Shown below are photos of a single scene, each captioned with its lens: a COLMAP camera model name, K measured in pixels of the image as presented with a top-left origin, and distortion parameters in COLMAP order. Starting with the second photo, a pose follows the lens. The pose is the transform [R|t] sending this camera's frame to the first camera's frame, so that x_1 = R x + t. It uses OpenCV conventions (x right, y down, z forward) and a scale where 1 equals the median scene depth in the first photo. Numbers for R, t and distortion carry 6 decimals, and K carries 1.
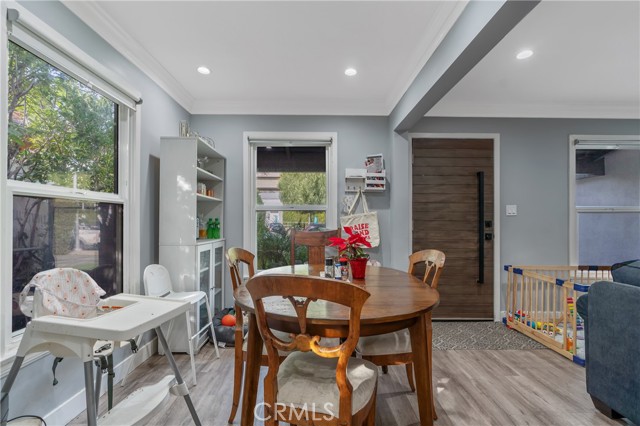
lens RADIAL K [[283.8, 0, 317.0], [0, 283.8, 217.4], [0, 0, 1]] dist [-0.007258, 0.001224]
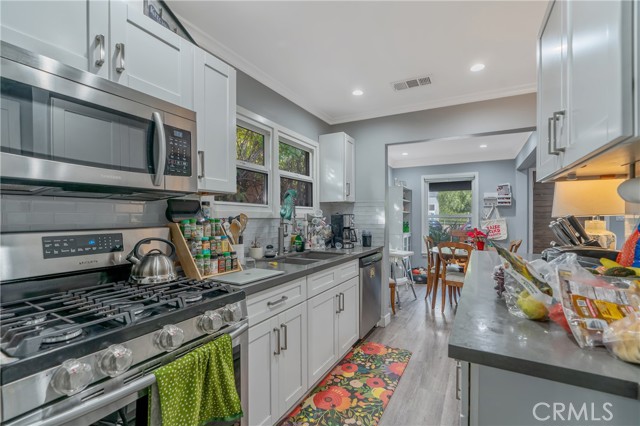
lens RADIAL K [[283.8, 0, 329.0], [0, 283.8, 219.3], [0, 0, 1]] dist [-0.007258, 0.001224]
pose [[0.883398, 0.002186, -0.468618, 0.075965], [0.008183, 0.999765, 0.020089, -0.055413], [0.468551, -0.021581, 0.883173, -0.929313]]
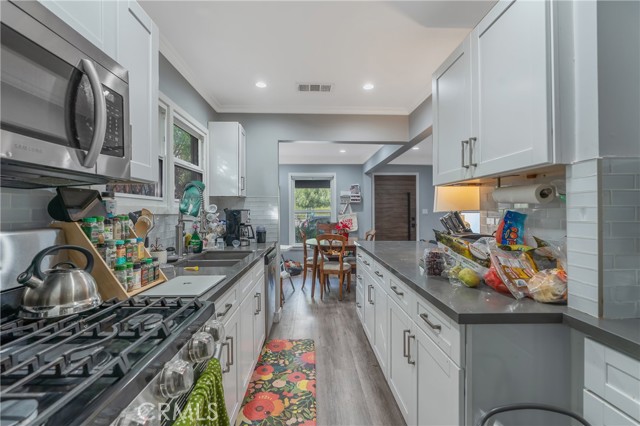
lens RADIAL K [[283.8, 0, 321.1], [0, 283.8, 210.9], [0, 0, 1]] dist [-0.007258, 0.001224]
pose [[0.999321, -0.004133, 0.036609, -0.106434], [0.003734, 0.999933, 0.010950, -0.057281], [-0.036651, -0.010805, 0.999270, -0.967469]]
